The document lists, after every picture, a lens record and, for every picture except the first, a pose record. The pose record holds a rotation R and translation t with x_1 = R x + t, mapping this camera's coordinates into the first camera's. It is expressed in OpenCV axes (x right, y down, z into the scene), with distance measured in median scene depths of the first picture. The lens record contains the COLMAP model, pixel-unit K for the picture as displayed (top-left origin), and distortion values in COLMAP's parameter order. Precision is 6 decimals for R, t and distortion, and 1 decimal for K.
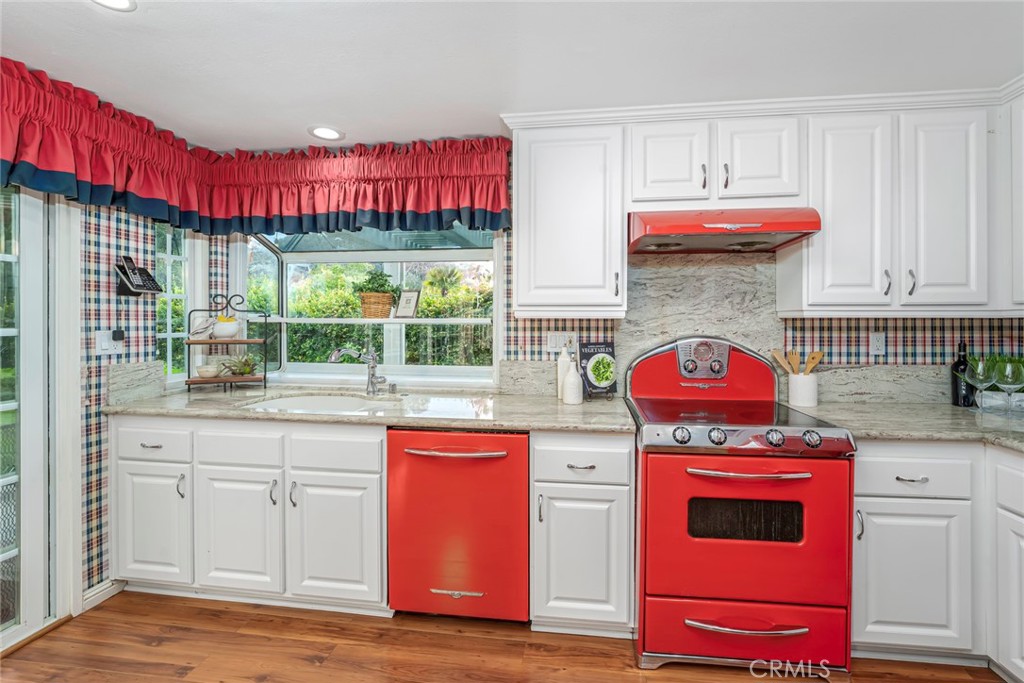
lens RADIAL K [[420.8, 0, 542.0], [0, 420.8, 327.0], [0, 0, 1]] dist [-0.001162, -0.000287]
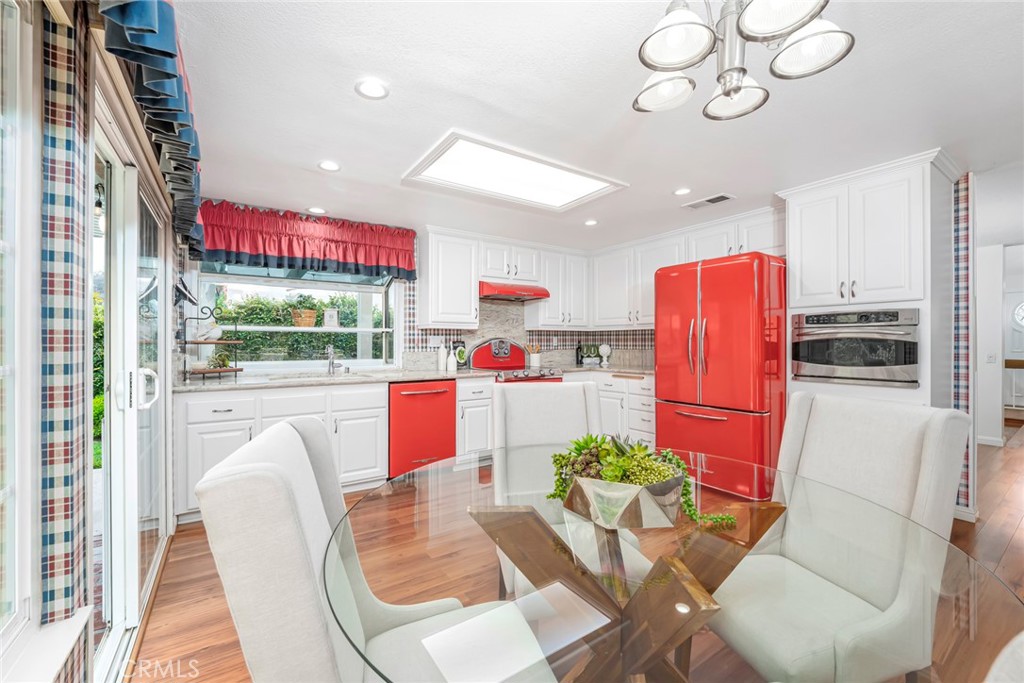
lens RADIAL K [[420.8, 0, 513.7], [0, 420.8, 339.6], [0, 0, 1]] dist [-0.001162, -0.000287]
pose [[0.758195, -0.001675, 0.652026, -0.948854], [-0.001121, 0.999992, 0.003873, 0.021062], [-0.652027, -0.003667, 0.758187, -0.674290]]
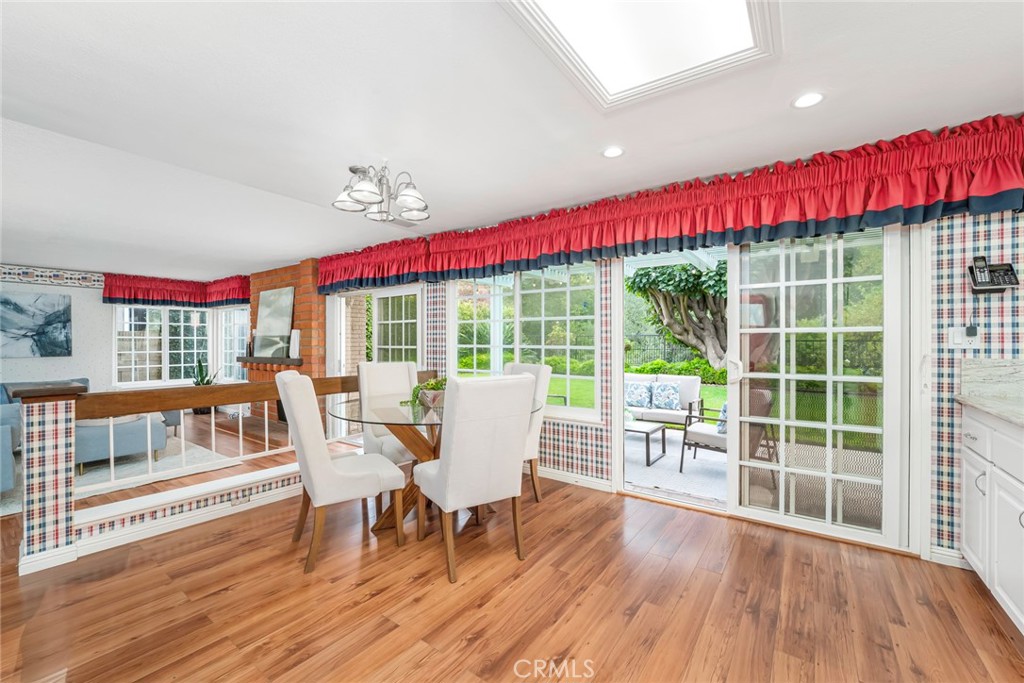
lens RADIAL K [[420.8, 0, 506.9], [0, 420.8, 332.6], [0, 0, 1]] dist [-0.001162, -0.000287]
pose [[-0.485022, -0.015487, -0.874365, 0.705034], [0.004880, 0.999780, -0.020415, 0.054681], [0.874488, -0.014169, -0.484840, 0.670616]]
